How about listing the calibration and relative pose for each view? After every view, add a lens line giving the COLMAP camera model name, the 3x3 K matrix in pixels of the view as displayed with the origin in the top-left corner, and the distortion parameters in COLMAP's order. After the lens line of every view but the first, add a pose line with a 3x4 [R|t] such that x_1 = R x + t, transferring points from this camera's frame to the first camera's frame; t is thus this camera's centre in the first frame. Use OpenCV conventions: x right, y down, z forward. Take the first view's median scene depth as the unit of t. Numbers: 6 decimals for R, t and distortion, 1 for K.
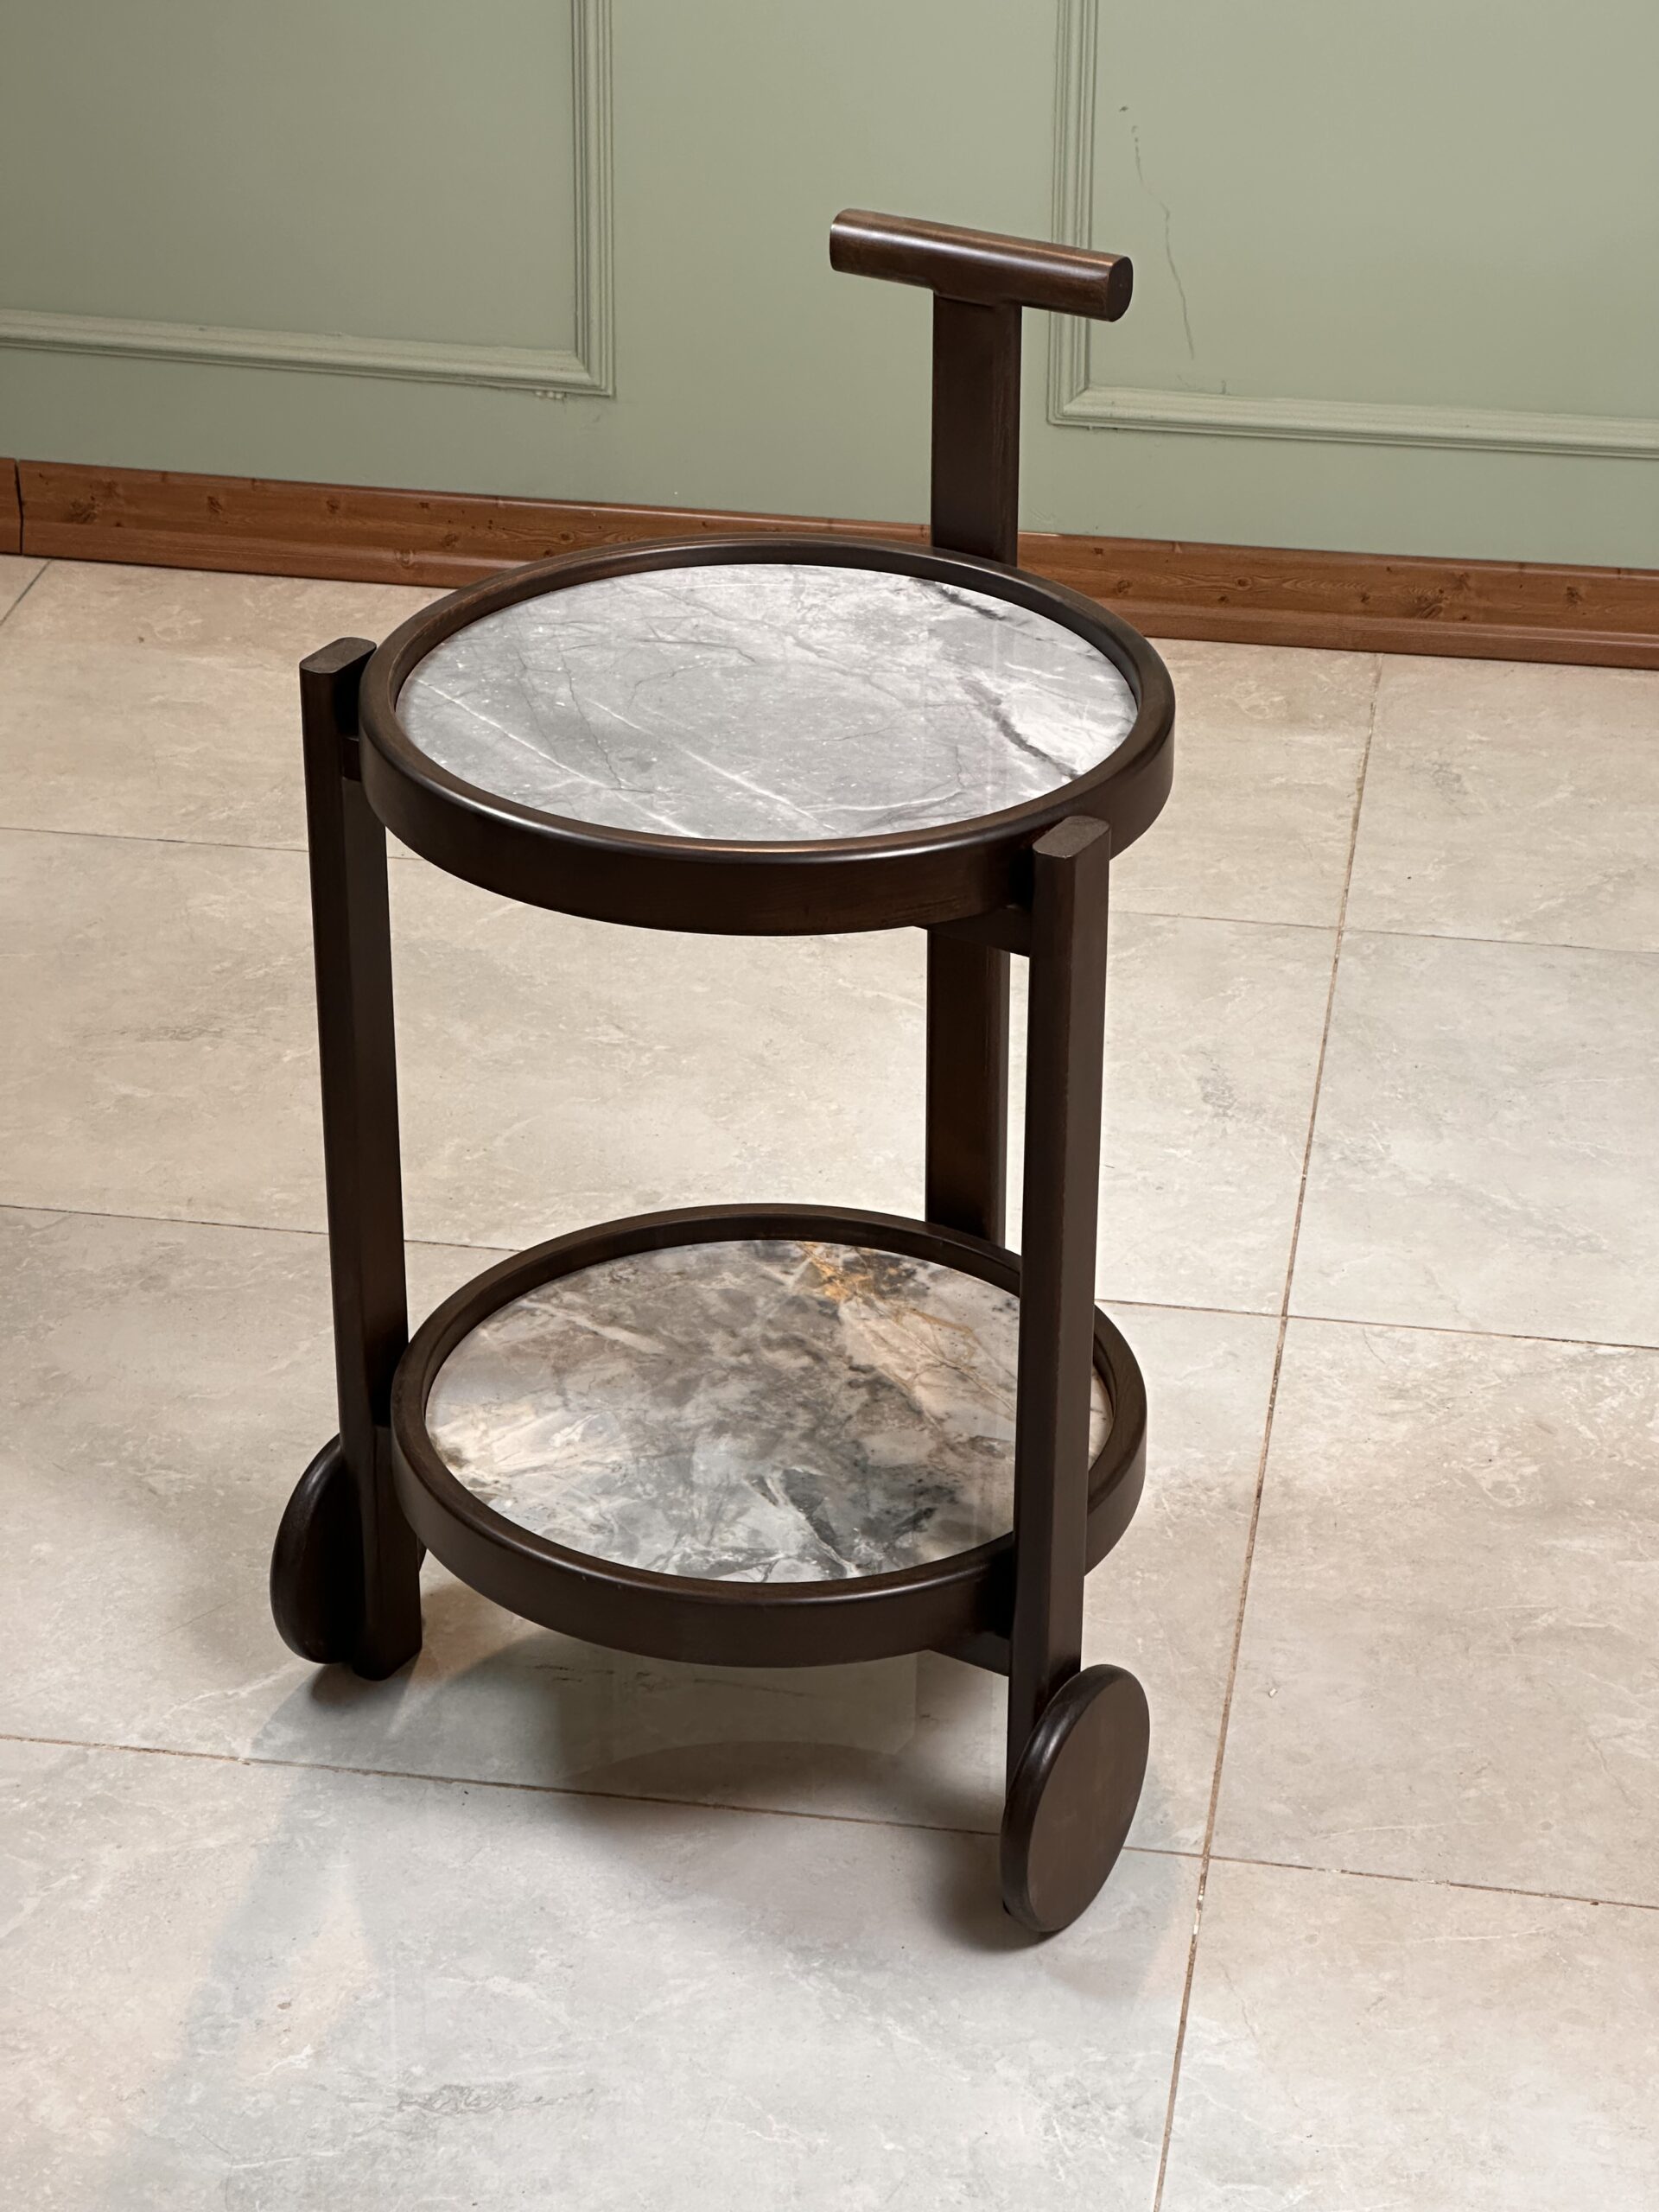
lens RADIAL K [[4906.6, 0, 830.7], [0, 4906.6, 1115.1], [0, 0, 1]] dist [0.197201, 0.000000]
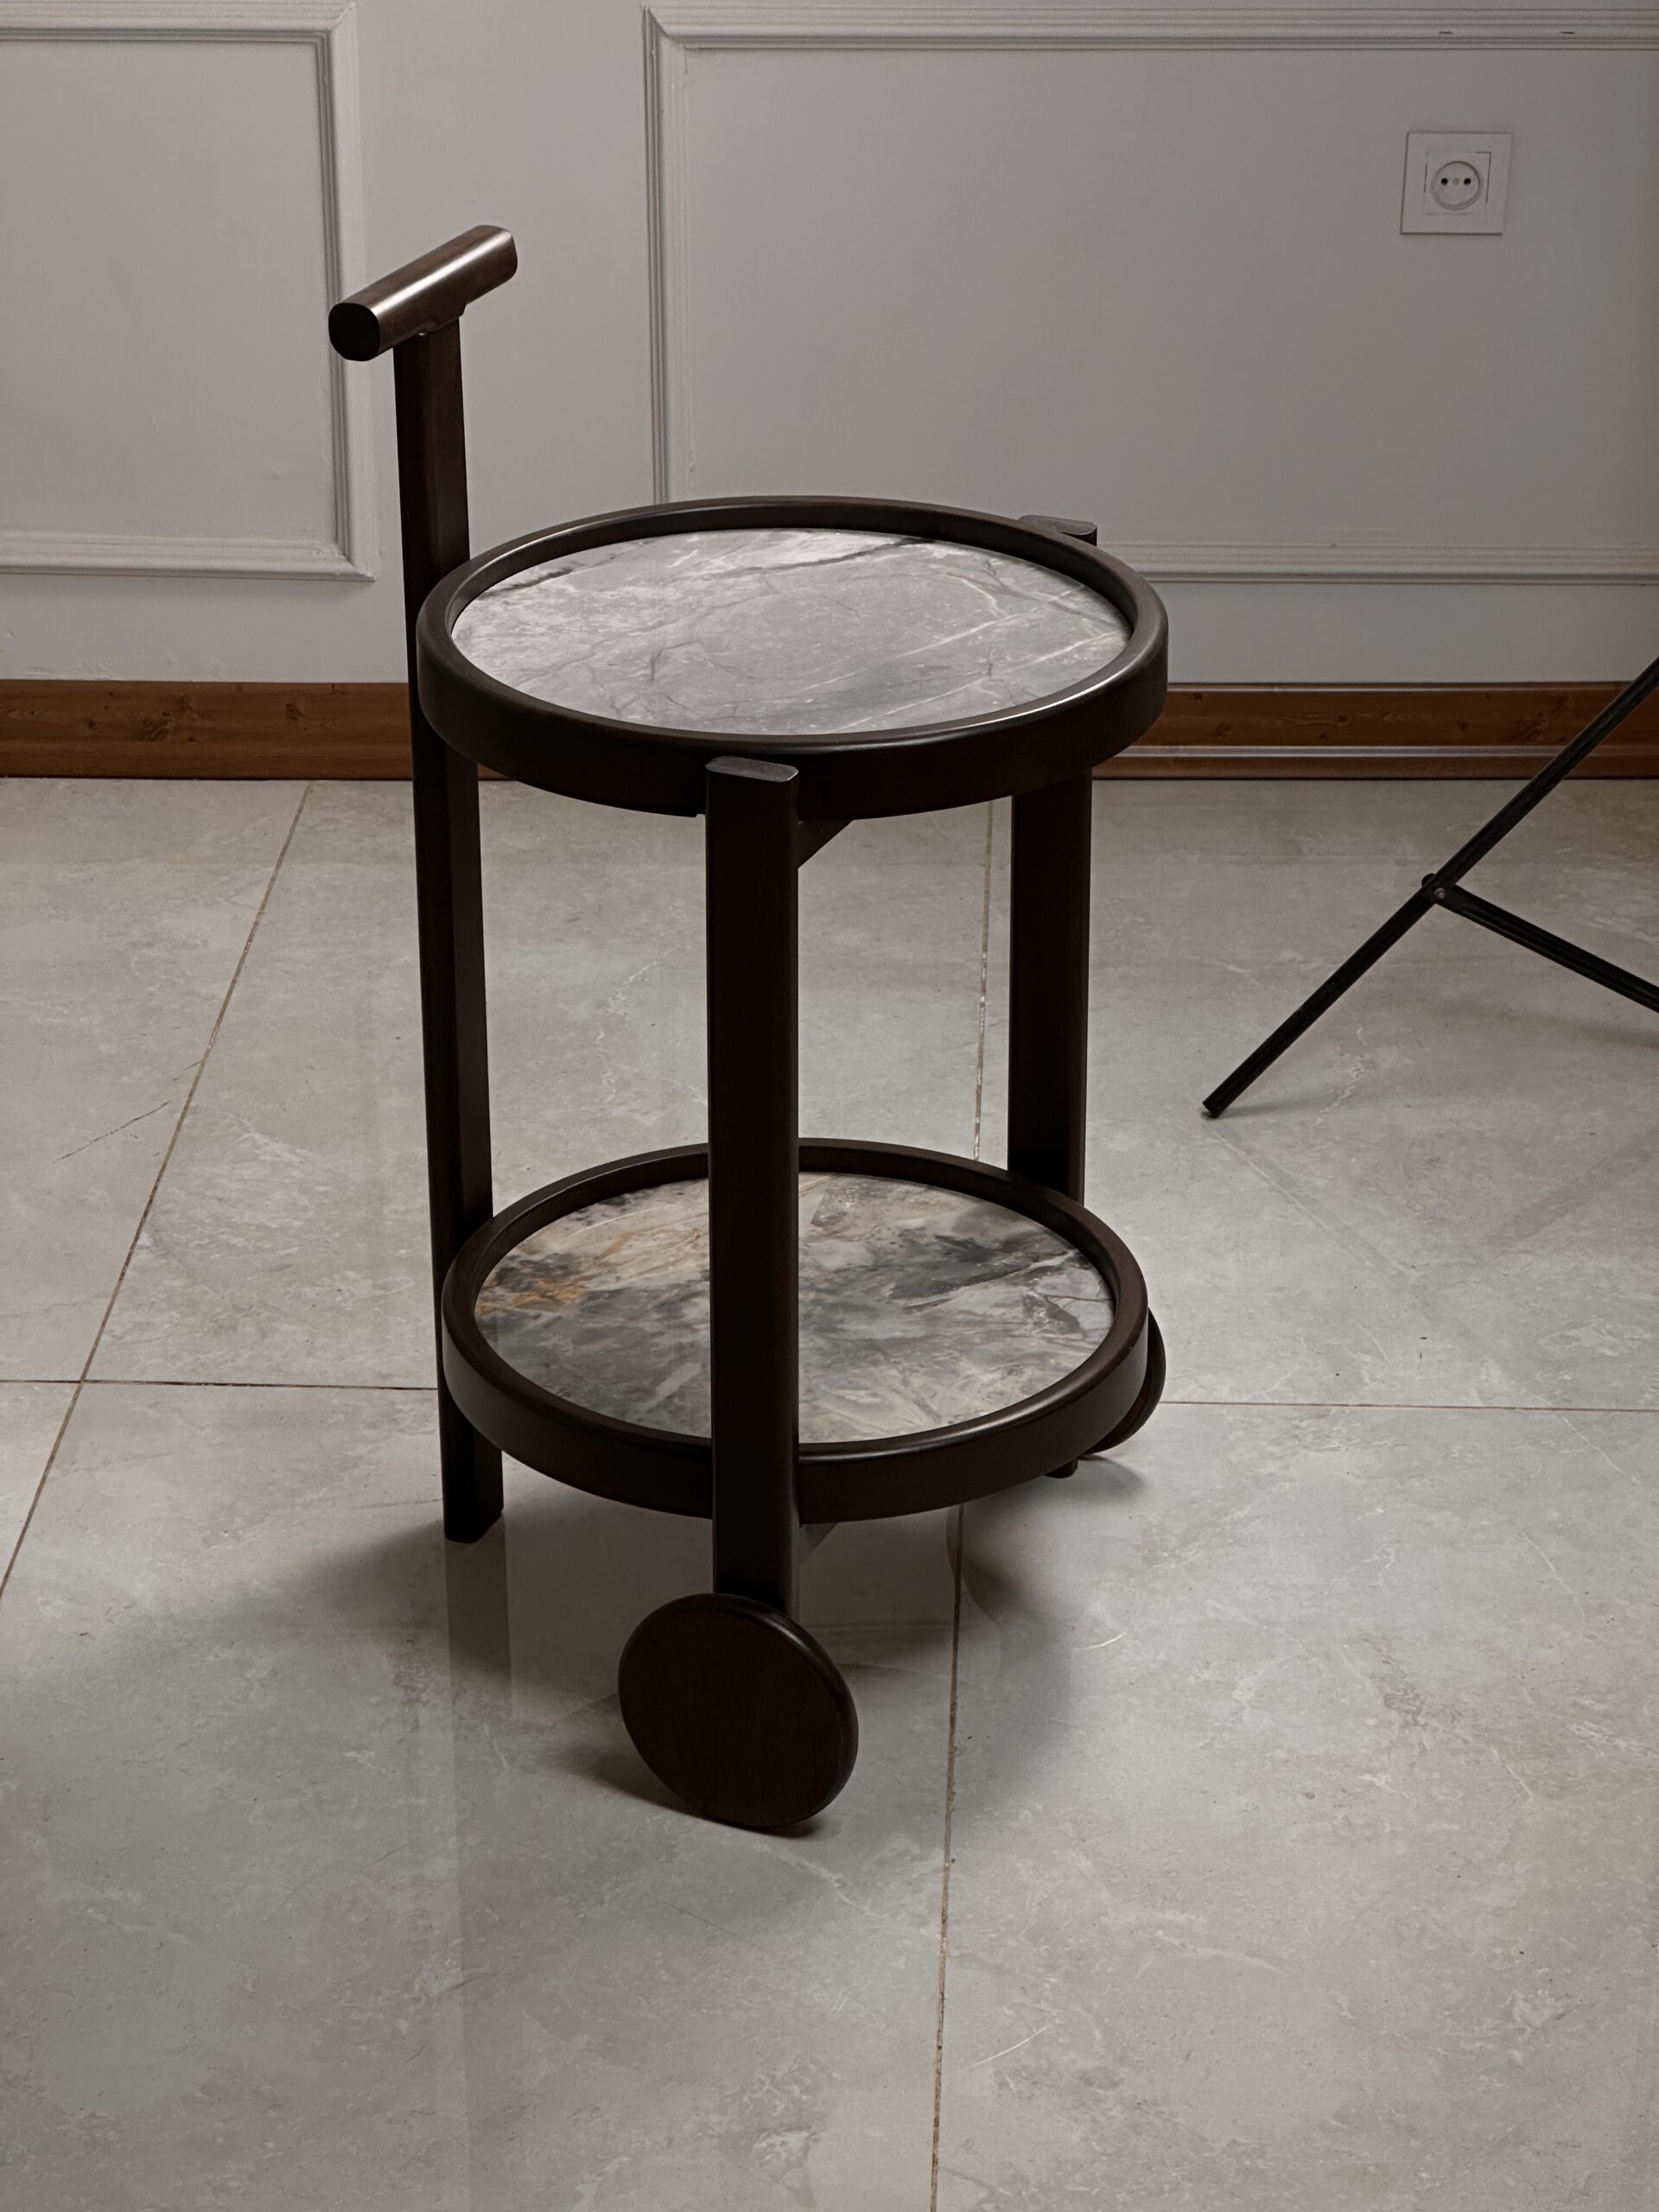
lens RADIAL K [[4906.6, 0, 812.9], [0, 4906.6, 1112.2], [0, 0, 1]] dist [0.197201, 0.000000]
pose [[-0.107861, -0.430593, 0.896078, -0.952687], [0.473887, 0.770081, 0.427090, -0.427940], [-0.873955, 0.470706, 0.120991, 0.843182]]
